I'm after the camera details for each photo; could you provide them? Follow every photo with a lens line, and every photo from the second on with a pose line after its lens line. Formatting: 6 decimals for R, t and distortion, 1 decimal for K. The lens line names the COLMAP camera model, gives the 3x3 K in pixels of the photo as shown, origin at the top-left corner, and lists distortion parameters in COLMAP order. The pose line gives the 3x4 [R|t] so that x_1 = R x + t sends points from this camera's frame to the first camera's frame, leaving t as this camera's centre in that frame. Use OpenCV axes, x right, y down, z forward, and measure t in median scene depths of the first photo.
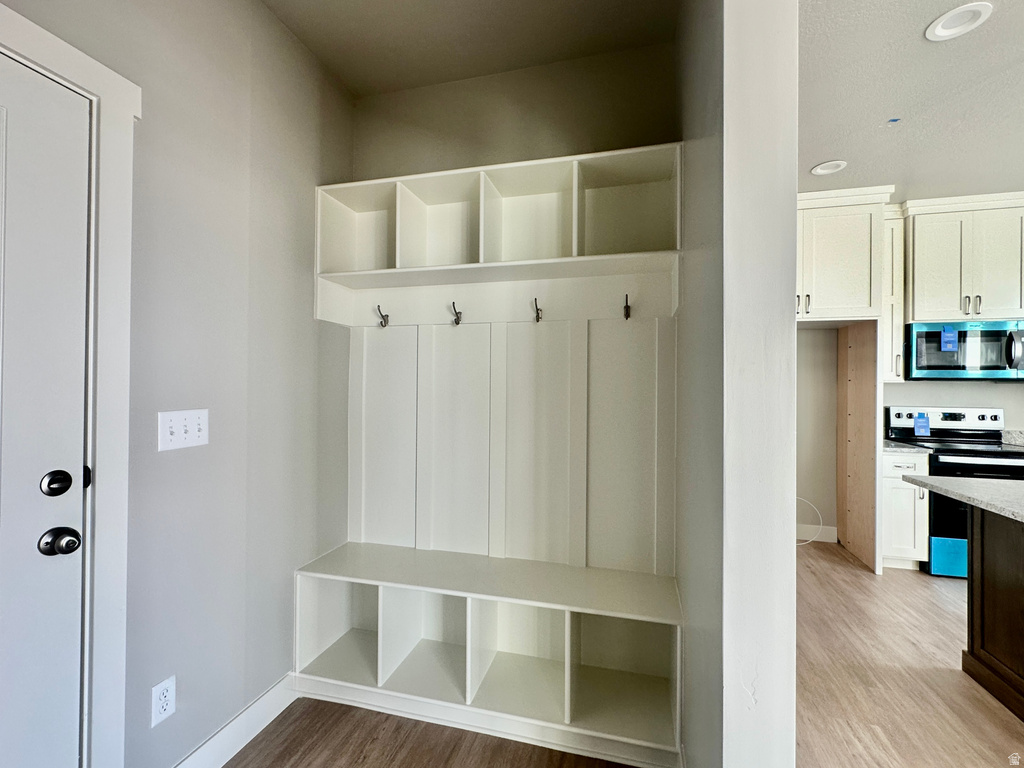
lens RADIAL K [[458.0, 0, 512.0], [0, 458.0, 384.0], [0, 0, 1]] dist [-0.003926, -0.000700]
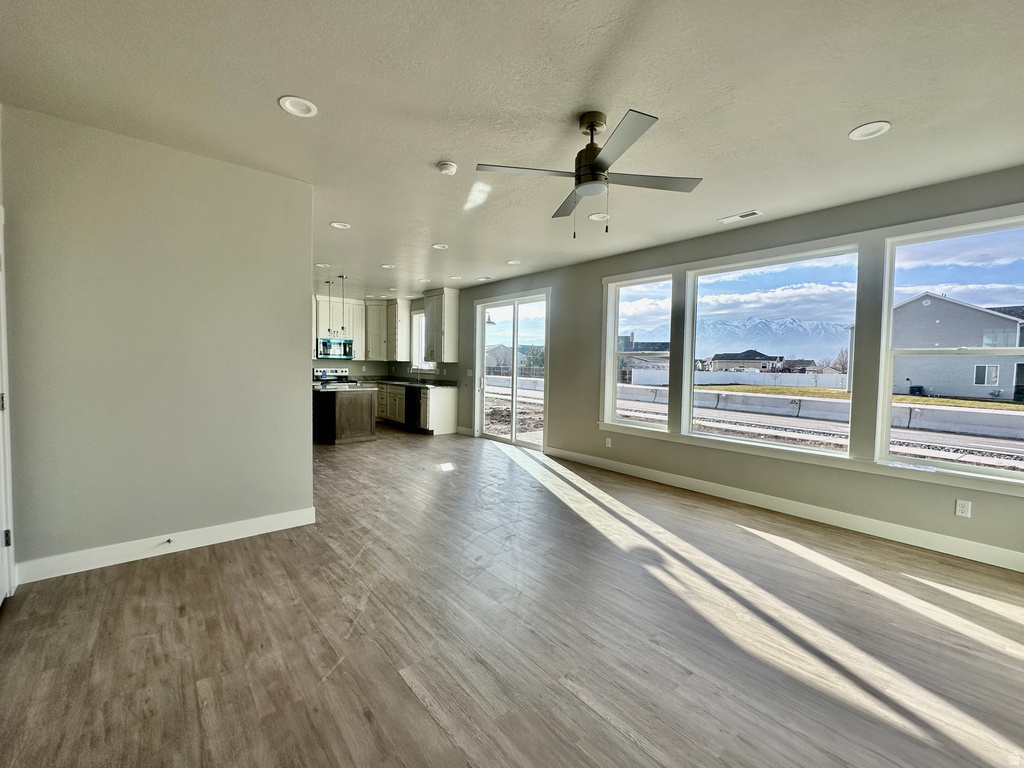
lens RADIAL K [[430.7, 0, 502.9], [0, 430.7, 381.5], [0, 0, 1]] dist [-0.000708, 0.000091]
pose [[0.600788, -0.031568, 0.798785, -0.576622], [-0.015697, 0.998561, 0.051270, -0.021023], [-0.799254, -0.043341, 0.599428, -1.517184]]
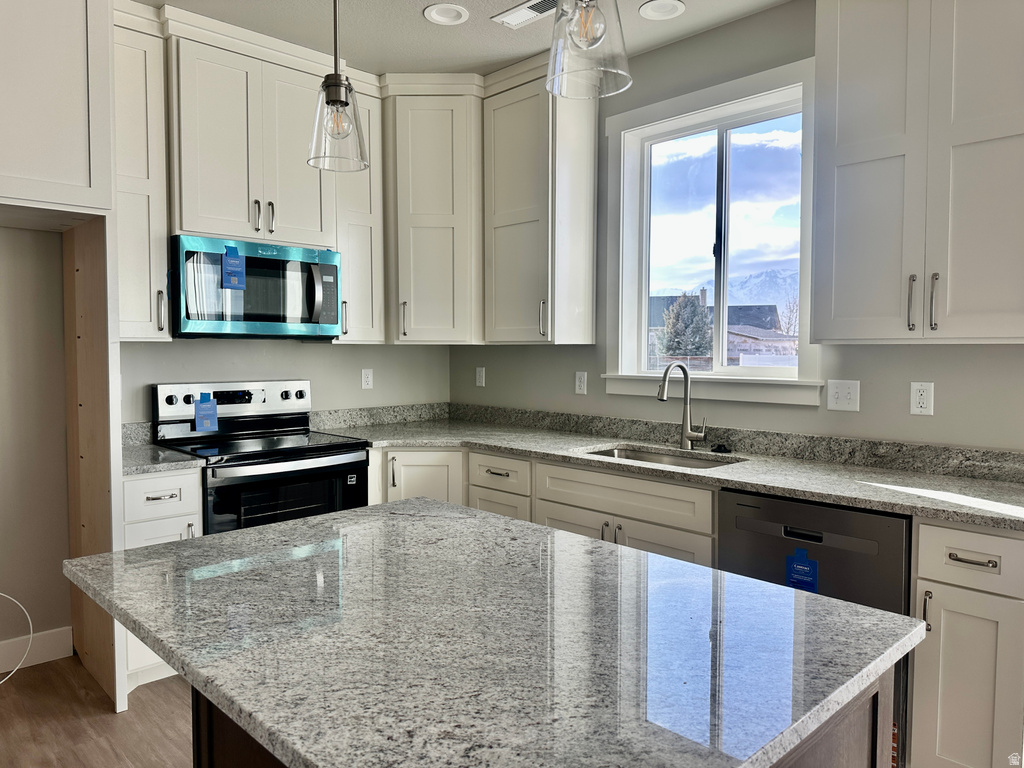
lens RADIAL K [[720.6, 0, 506.2], [0, 720.6, 392.1], [0, 0, 1]] dist [0.085884, -0.129978]
pose [[0.527711, -0.059552, 0.847334, 0.317328], [-0.000748, 0.997506, 0.070573, -0.004615], [-0.849424, -0.037876, 0.526350, 0.182500]]
